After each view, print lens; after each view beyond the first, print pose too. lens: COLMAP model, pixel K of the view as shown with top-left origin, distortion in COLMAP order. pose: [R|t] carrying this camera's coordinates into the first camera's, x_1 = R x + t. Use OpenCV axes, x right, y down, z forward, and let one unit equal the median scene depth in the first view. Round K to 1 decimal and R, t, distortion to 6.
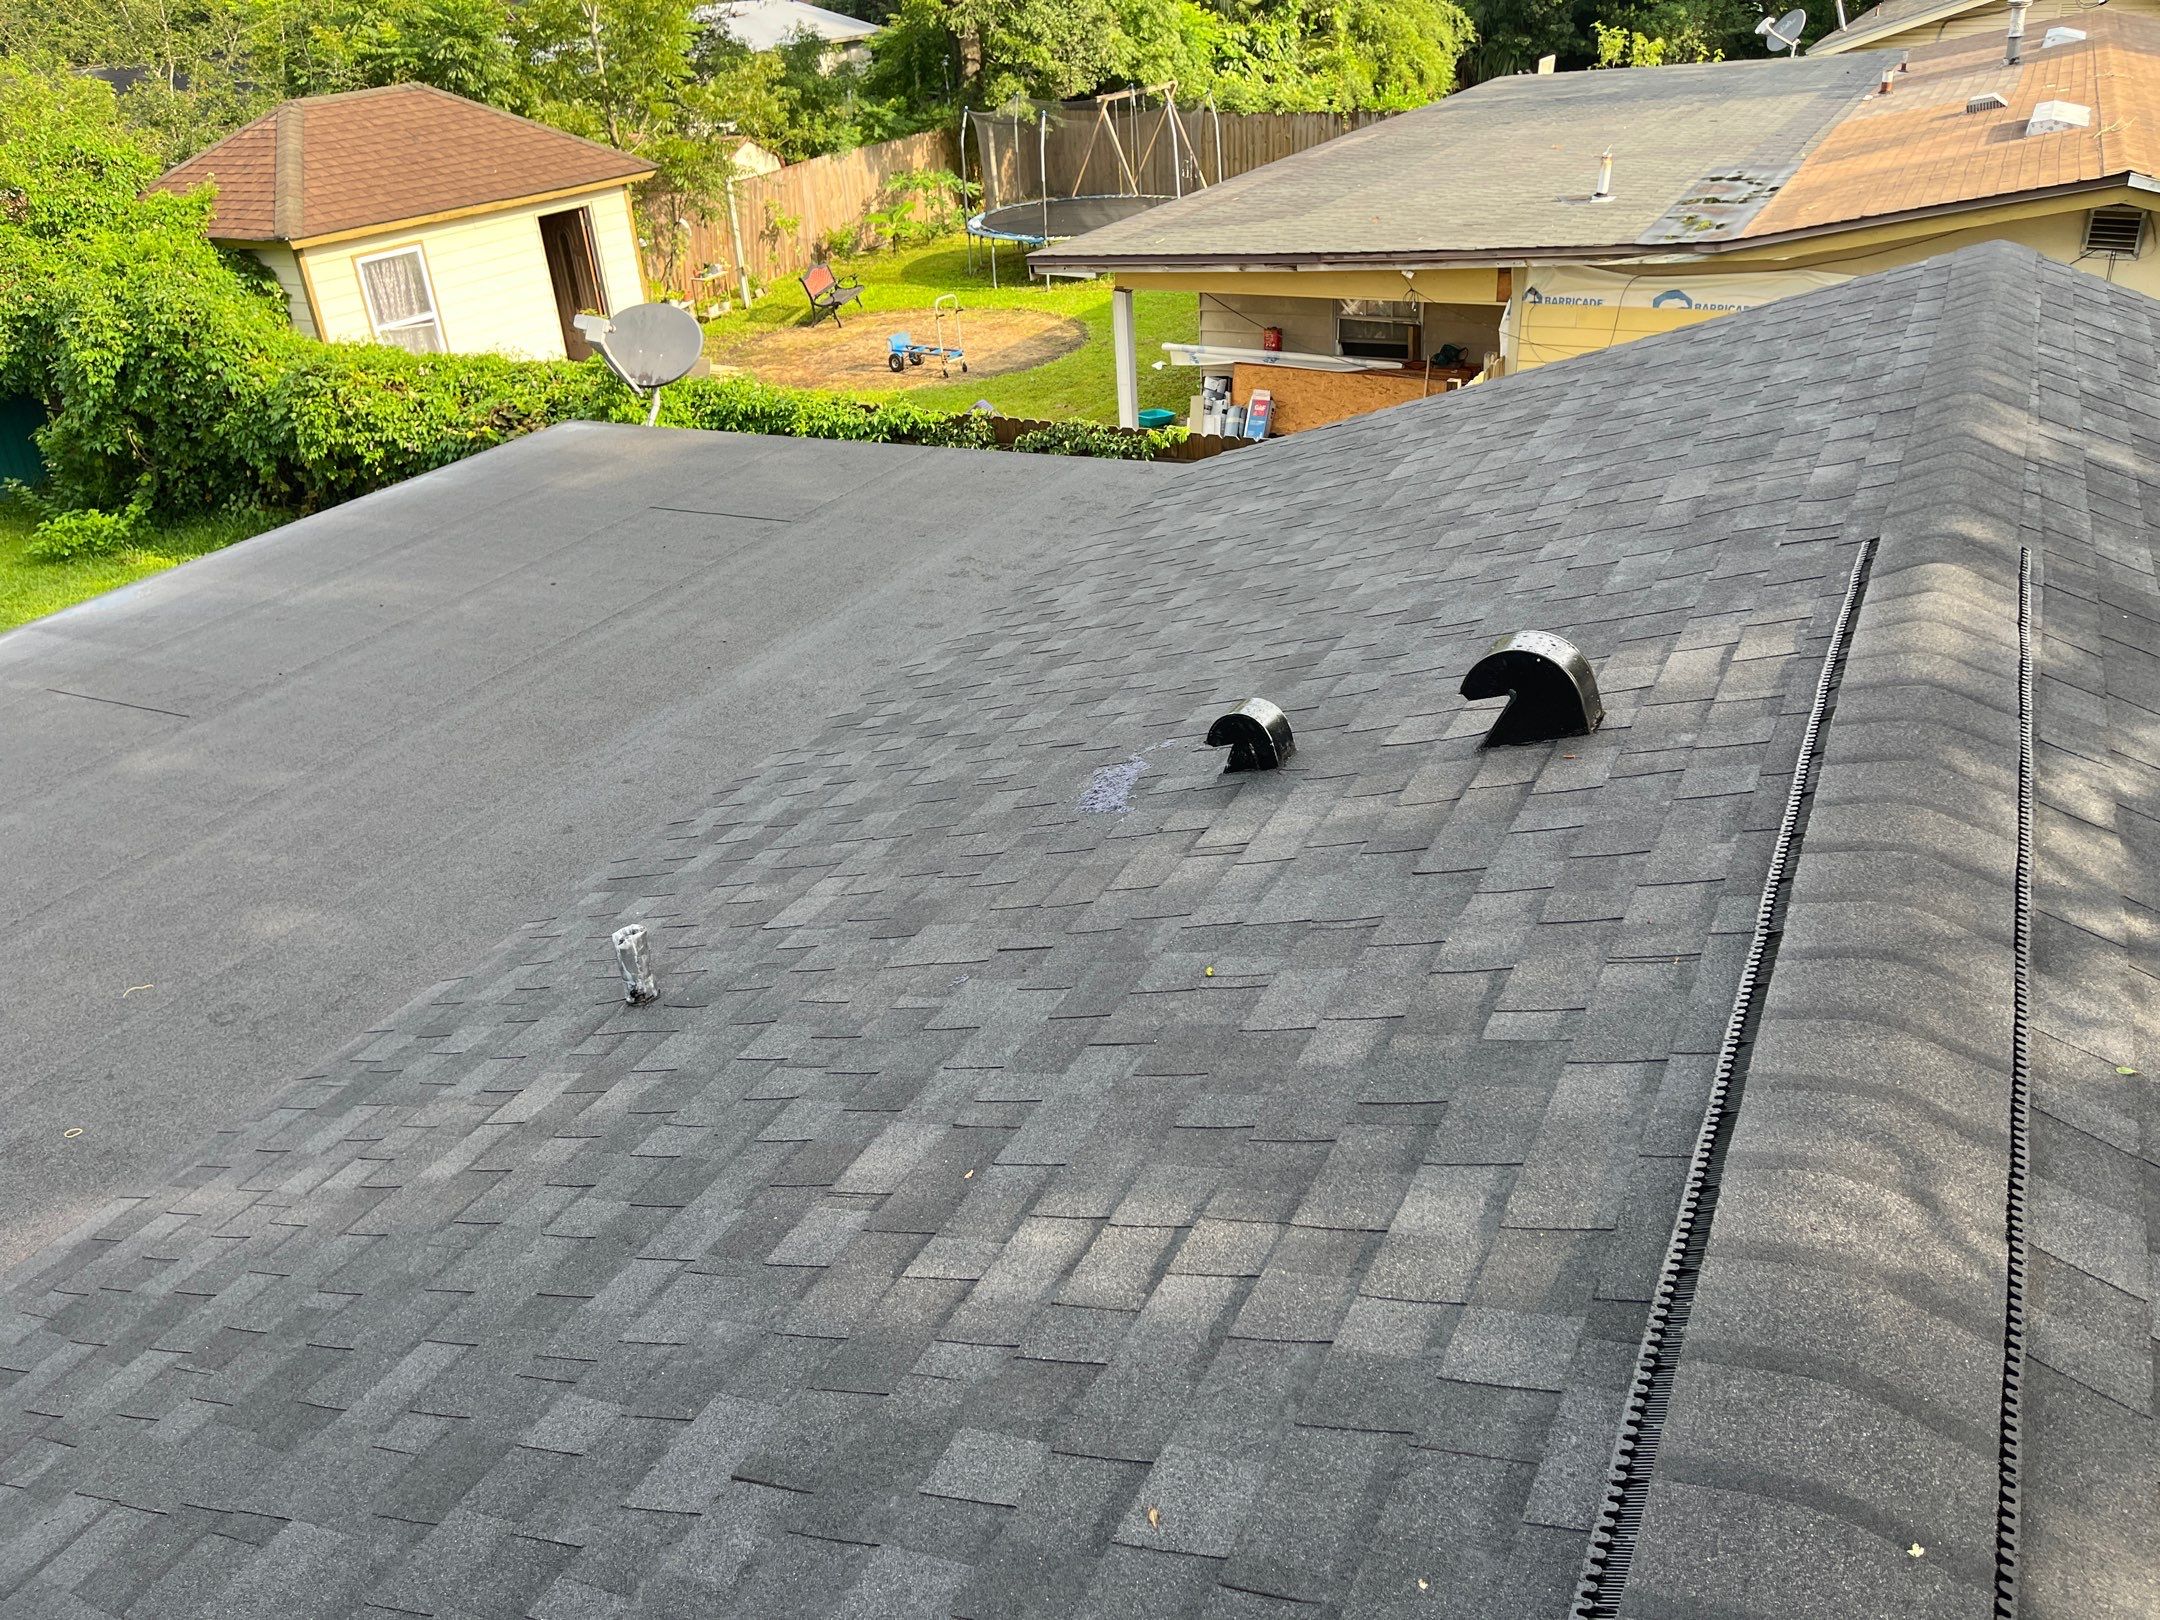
lens RADIAL K [[1632.9, 0, 1089.8], [0, 1632.9, 805.6], [0, 0, 1]] dist [0.087088, -0.130263]
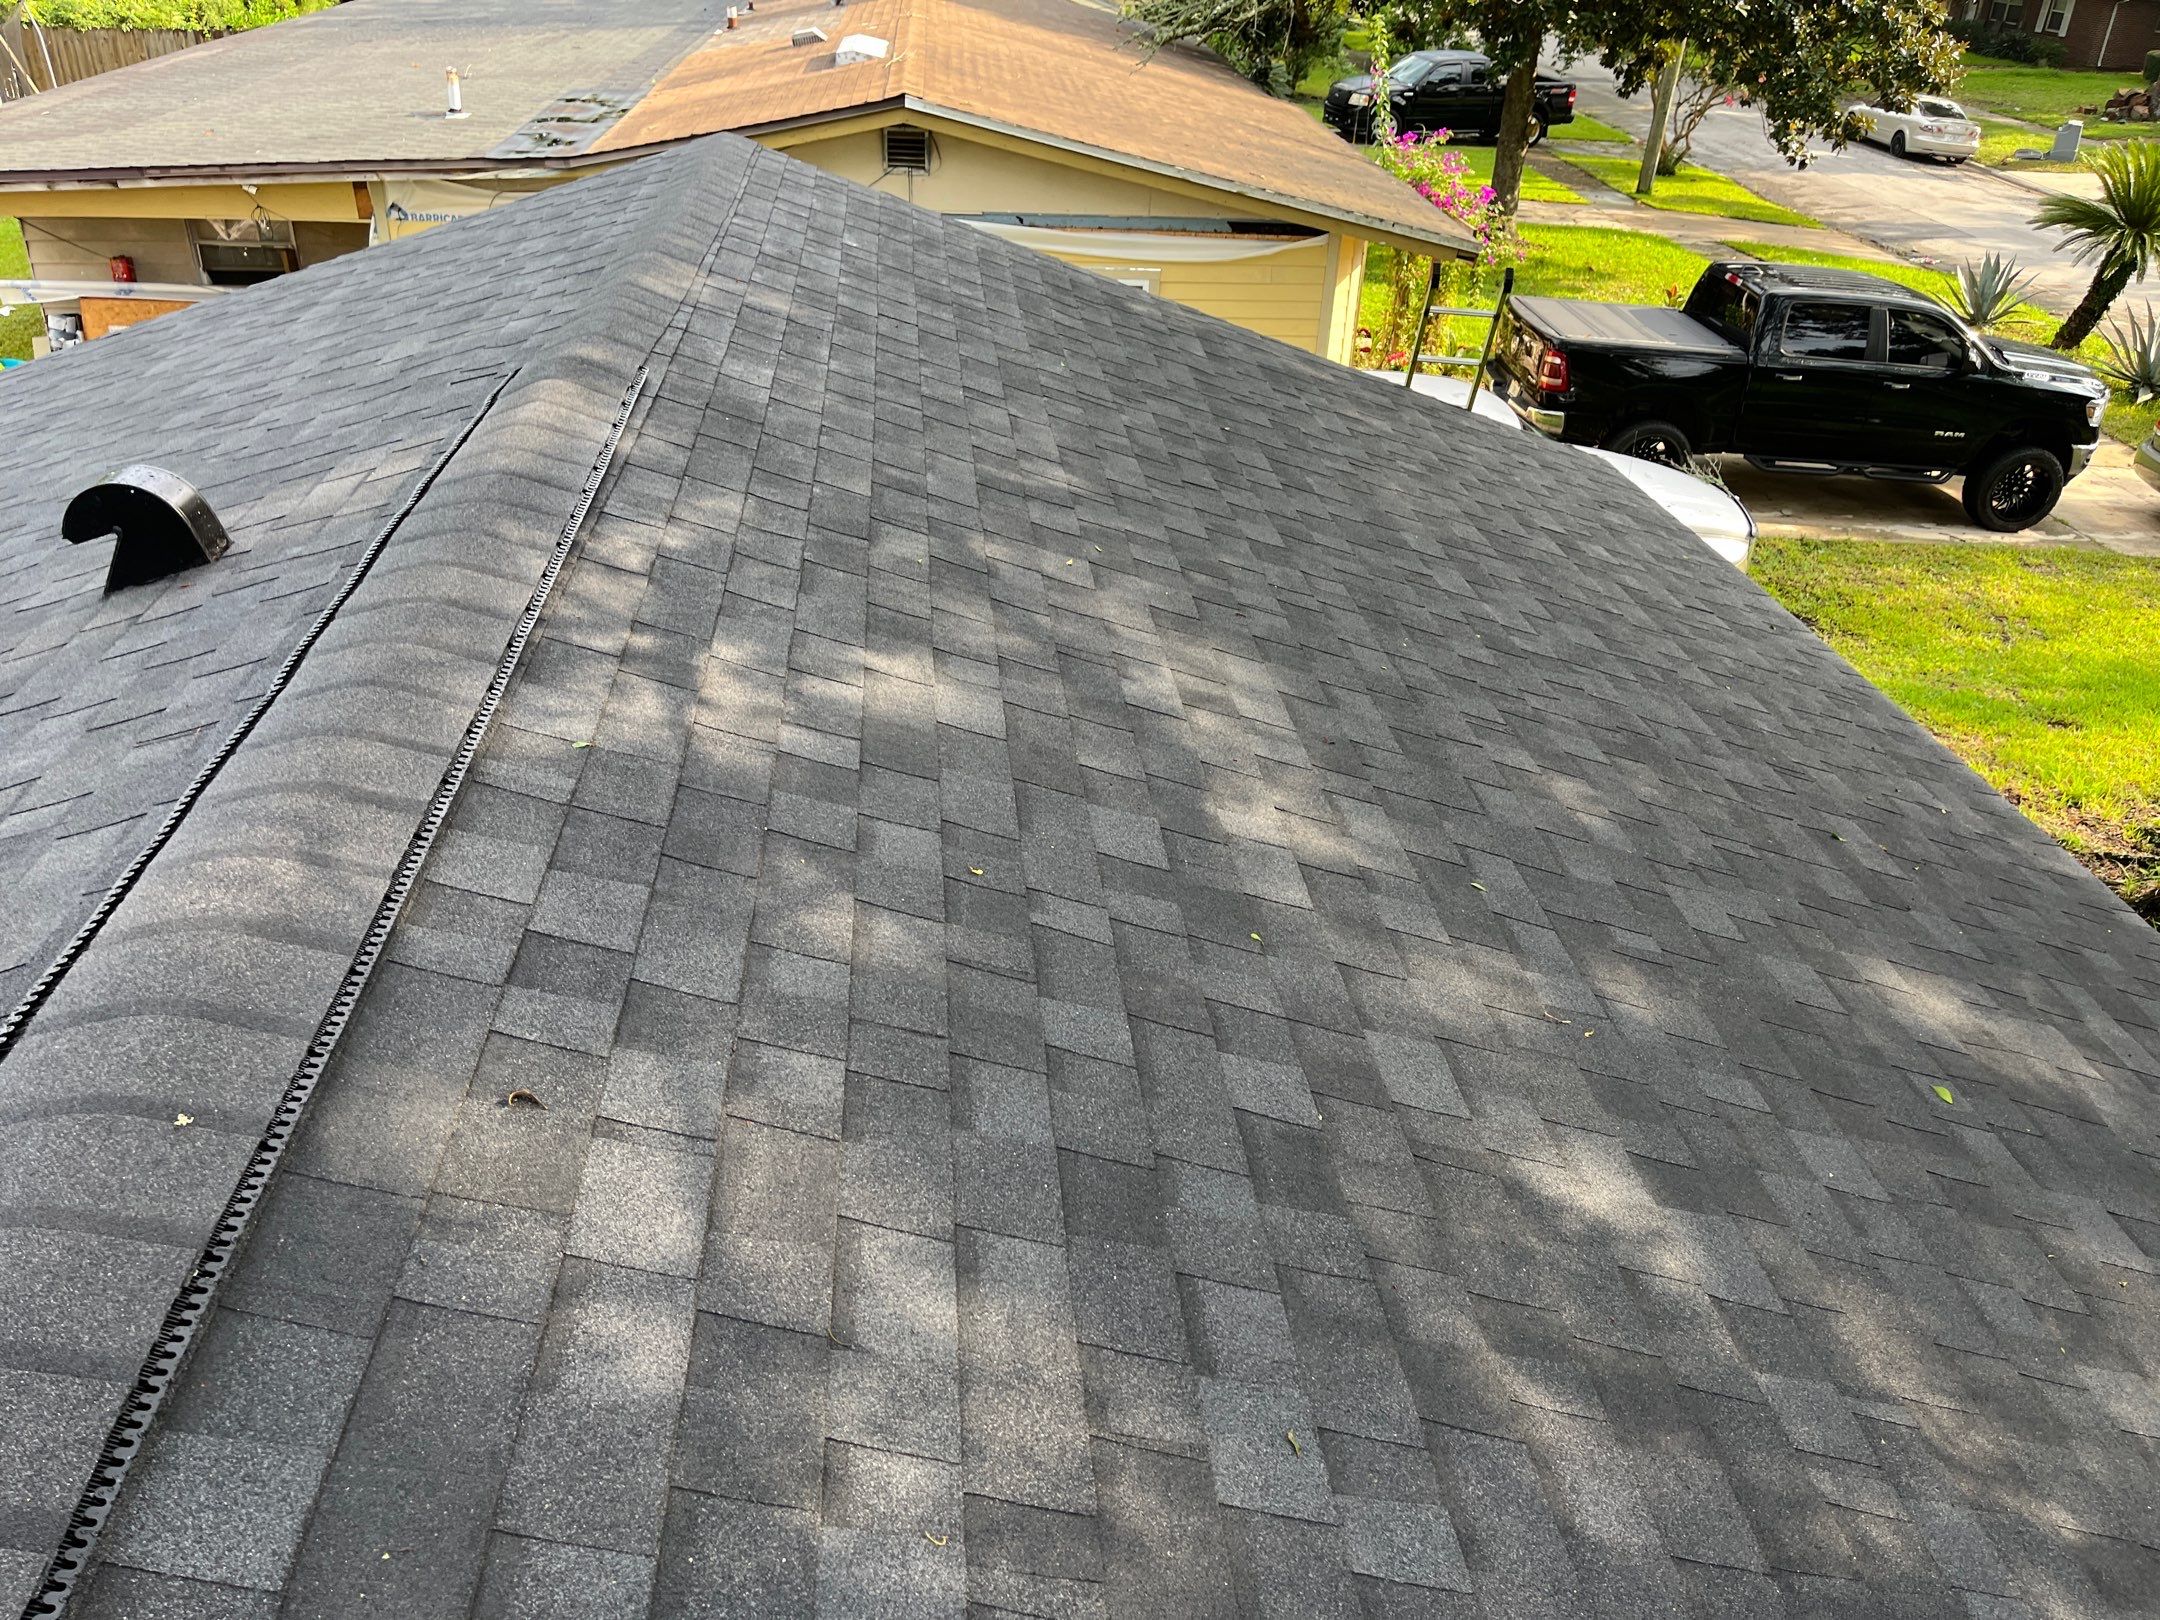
lens RADIAL K [[1632.9, 0, 1089.8], [0, 1632.9, 805.6], [0, 0, 1]] dist [0.087088, -0.130263]
pose [[0.837154, -0.188736, 0.513373, 0.102592], [0.173377, 0.981746, 0.078204, 0.055892], [-0.518762, 0.023538, 0.854595, -0.059443]]
